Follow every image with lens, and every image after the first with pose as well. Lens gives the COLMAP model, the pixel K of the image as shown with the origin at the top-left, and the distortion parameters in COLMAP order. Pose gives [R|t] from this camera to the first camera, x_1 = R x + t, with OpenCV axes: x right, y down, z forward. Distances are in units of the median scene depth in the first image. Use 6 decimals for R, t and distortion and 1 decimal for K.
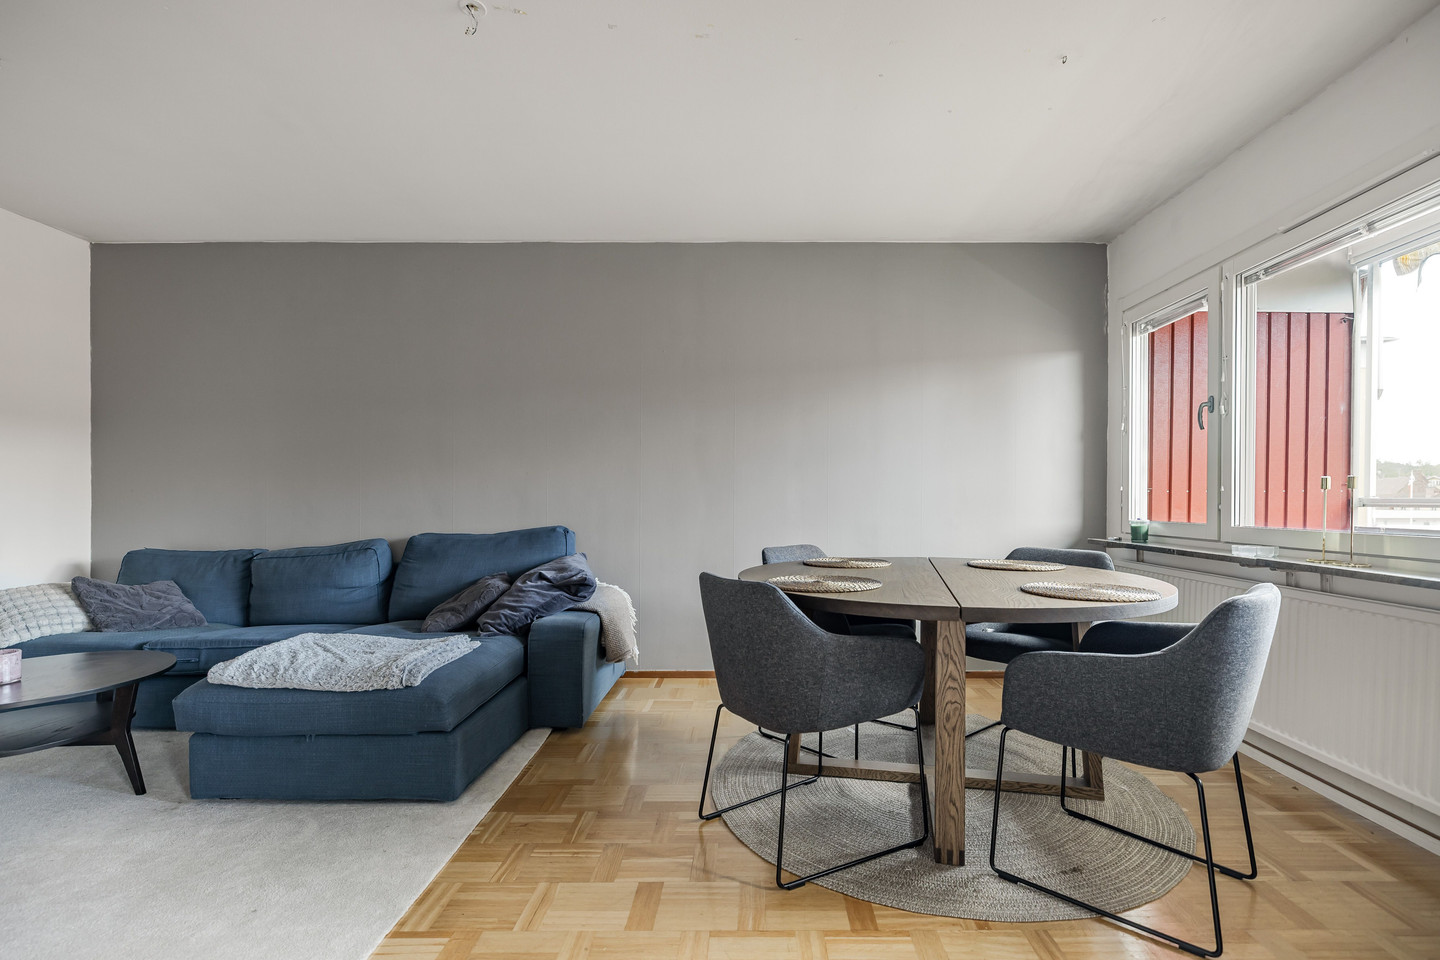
lens RADIAL K [[655.7, 0, 752.9], [0, 655.7, 508.4], [0, 0, 1]] dist [-0.003168, 0.000060]
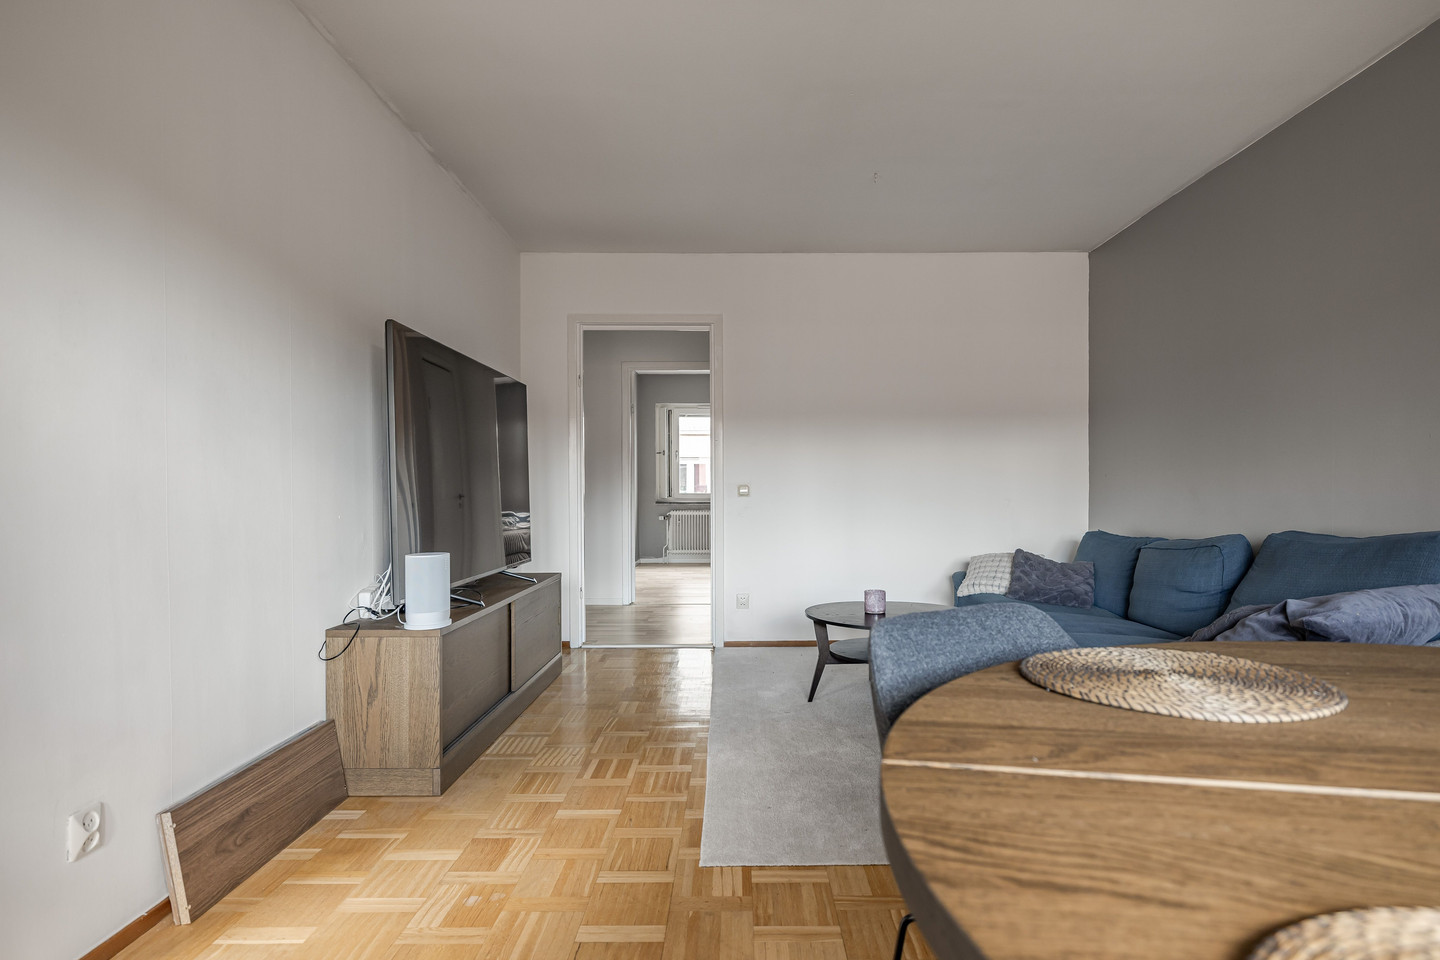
lens RADIAL K [[796.3, 0, 720.0], [0, 796.3, 480.0], [0, 0, 1]] dist [0.000335, -0.000019]
pose [[-0.016894, -0.006311, -0.999837, 0.547205], [-0.010288, 0.999928, -0.006138, -0.007140], [0.999804, 0.010182, -0.016958, 0.639460]]
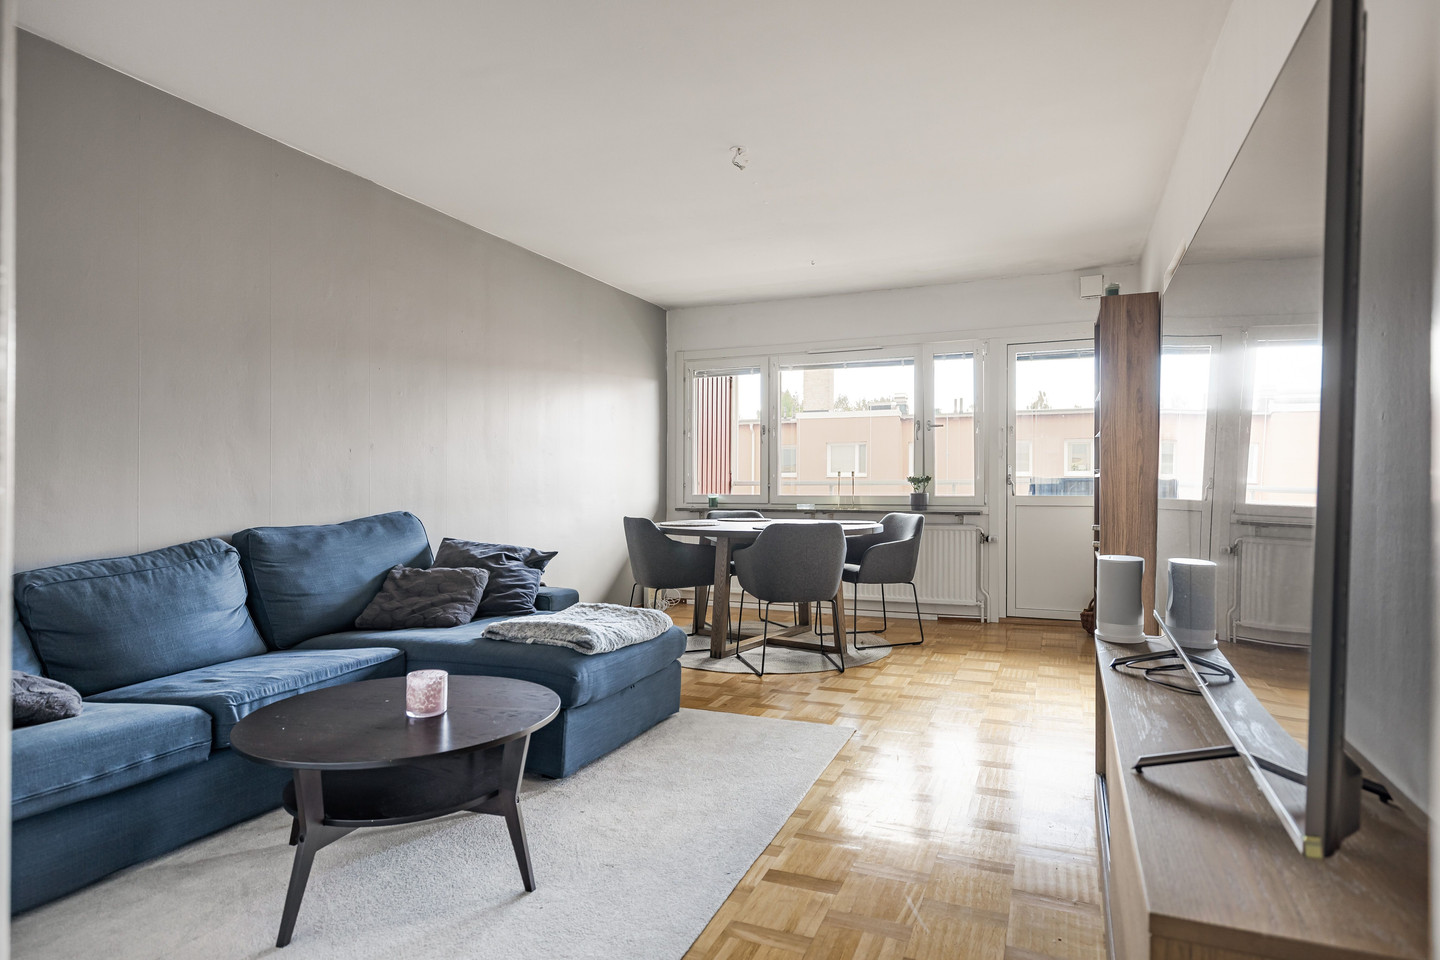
lens RADIAL K [[810.1, 0, 717.5], [0, 810.1, 500.0], [0, 0, 1]] dist [0.004117, 0.000165]
pose [[0.390755, -0.020786, 0.920260, -1.781563], [0.013200, 0.999769, 0.016977, -0.001357], [-0.920400, 0.005513, 0.390939, 0.275455]]
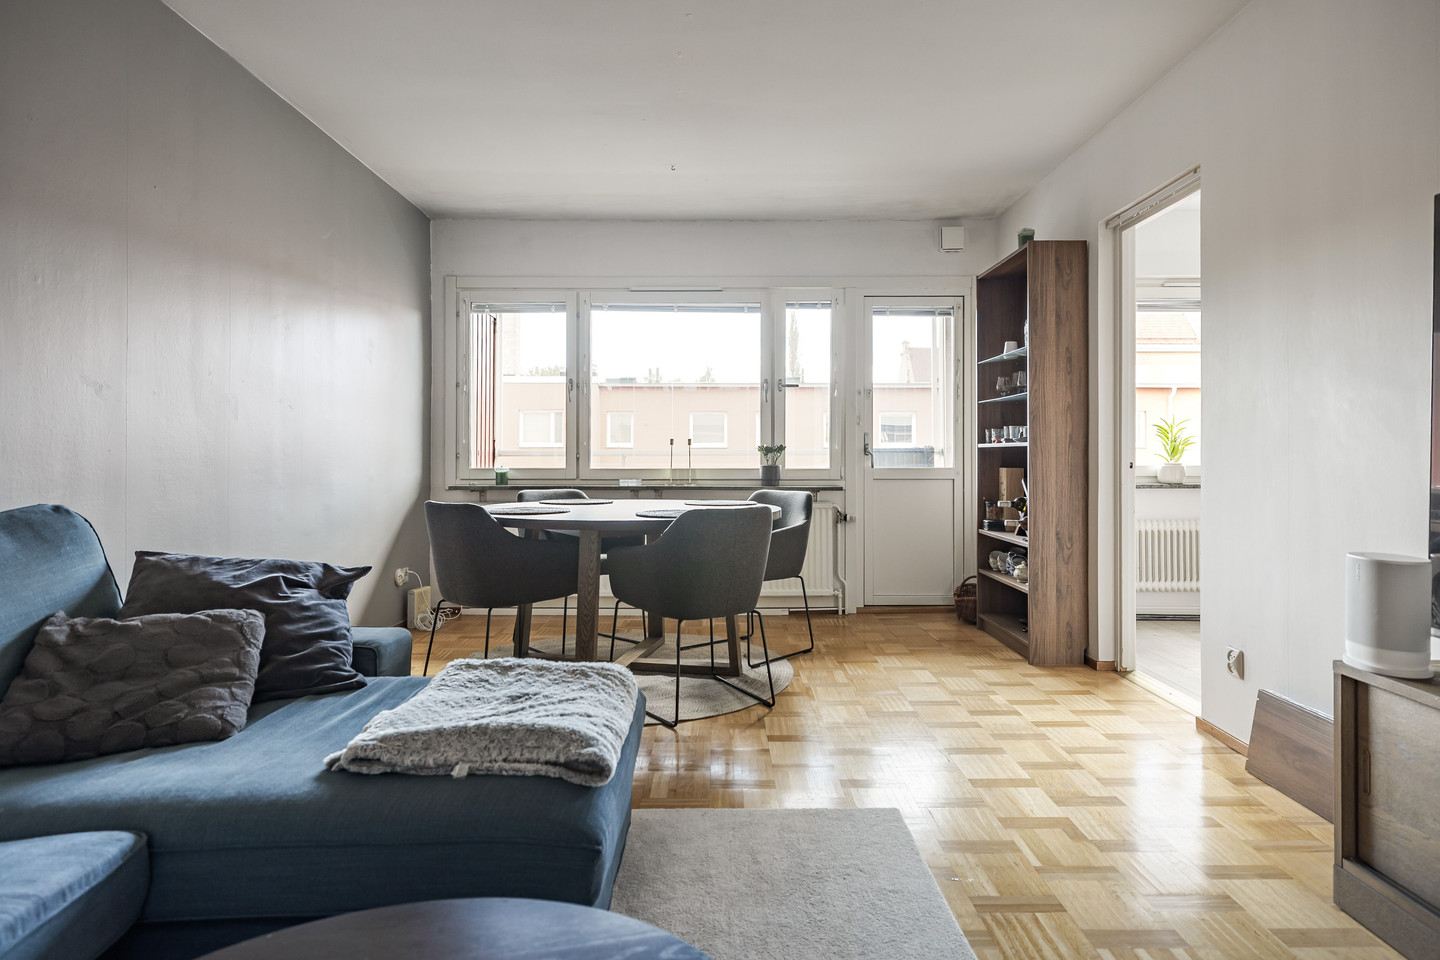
lens RADIAL K [[832.1, 0, 724.7], [0, 832.1, 458.1], [0, 0, 1]] dist [0.001549, -0.000753]
pose [[-0.009644, -0.005860, 0.999936, -1.381822], [0.011873, 0.999912, 0.005974, -0.004496], [-0.999883, 0.011930, -0.009574, 0.829665]]
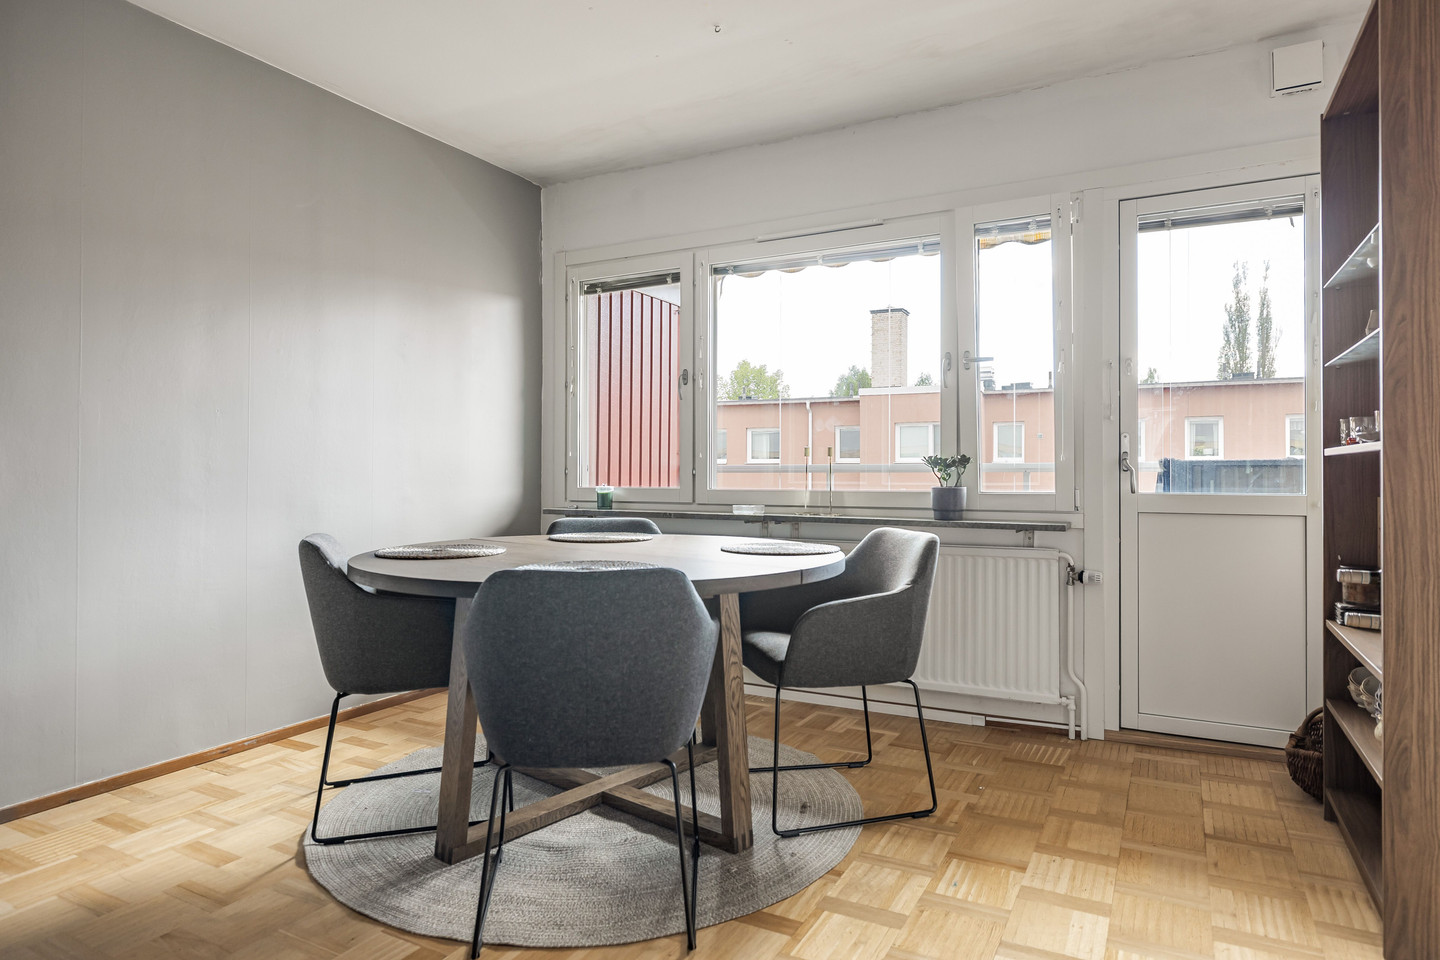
lens RADIAL K [[852.7, 0, 715.5], [0, 852.7, 472.5], [0, 0, 1]] dist [-0.000565, -0.000137]
pose [[0.473972, -0.003203, 0.880534, -0.627894], [0.010794, 0.999939, -0.002173, 0.002919], [-0.880474, 0.010534, 0.473978, 0.354606]]
